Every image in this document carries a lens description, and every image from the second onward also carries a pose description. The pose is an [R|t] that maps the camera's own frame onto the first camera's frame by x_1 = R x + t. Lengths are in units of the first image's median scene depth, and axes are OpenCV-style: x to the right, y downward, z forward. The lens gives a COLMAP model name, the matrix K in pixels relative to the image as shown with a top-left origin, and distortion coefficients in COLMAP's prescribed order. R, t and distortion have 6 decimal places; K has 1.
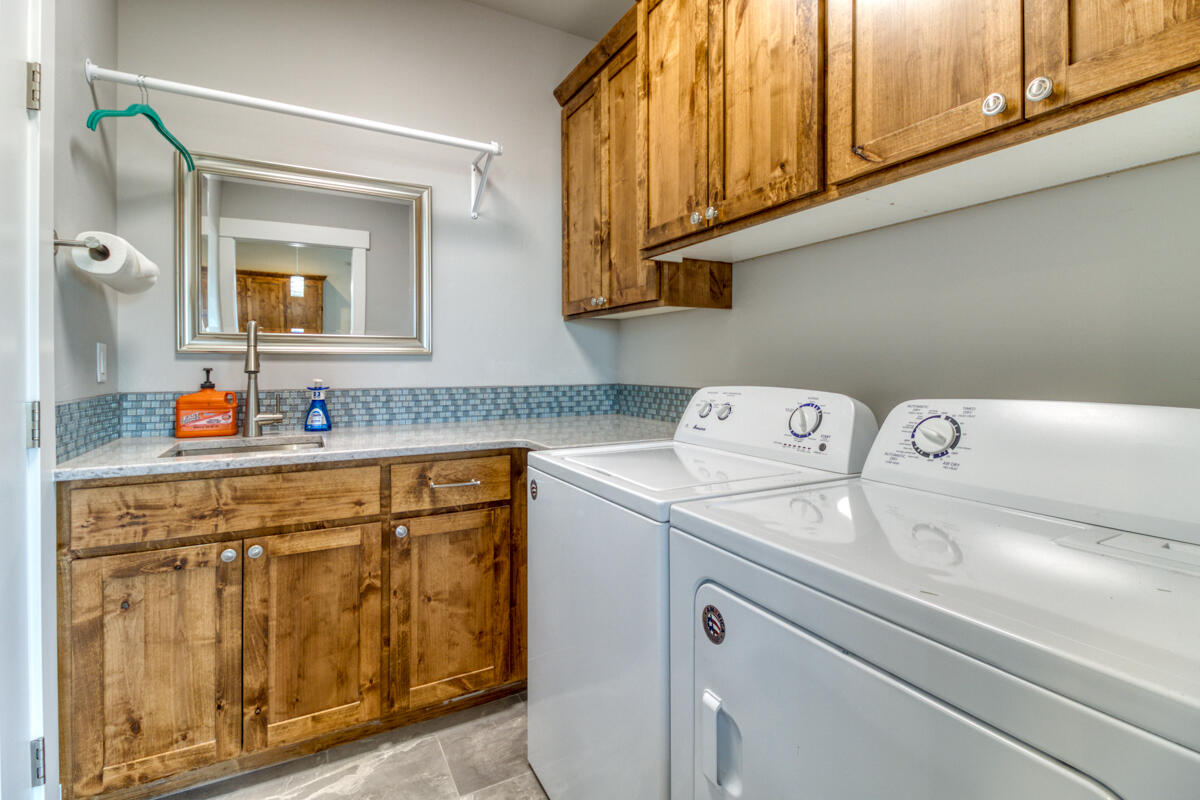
lens RADIAL K [[552.7, 0, 584.5], [0, 552.7, 369.6], [0, 0, 1]] dist [0.000630, 0.000033]
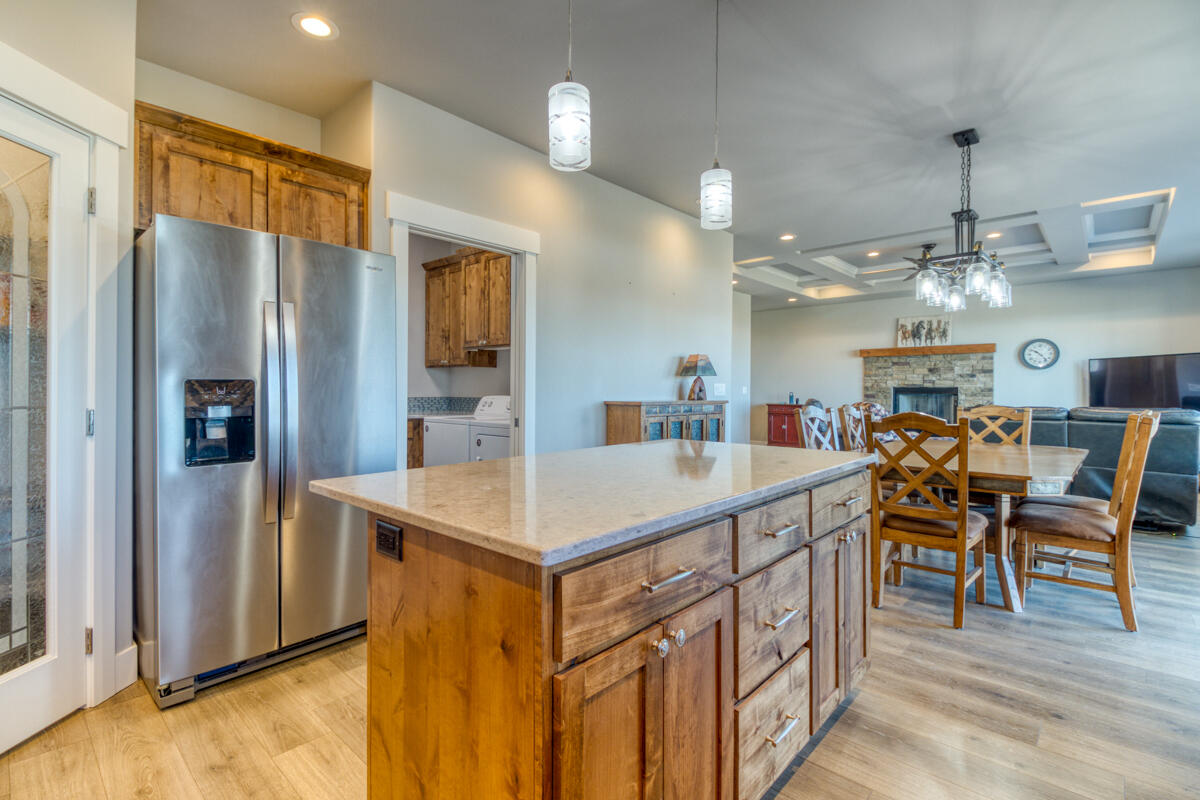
lens RADIAL K [[552.7, 0, 596.9], [0, 552.7, 393.3], [0, 0, 1]] dist [0.000630, 0.000033]
pose [[0.938159, 0.006353, 0.346147, -0.188516], [-0.006300, 0.999979, -0.001278, 0.013390], [-0.346148, -0.000982, 0.938179, -1.550571]]
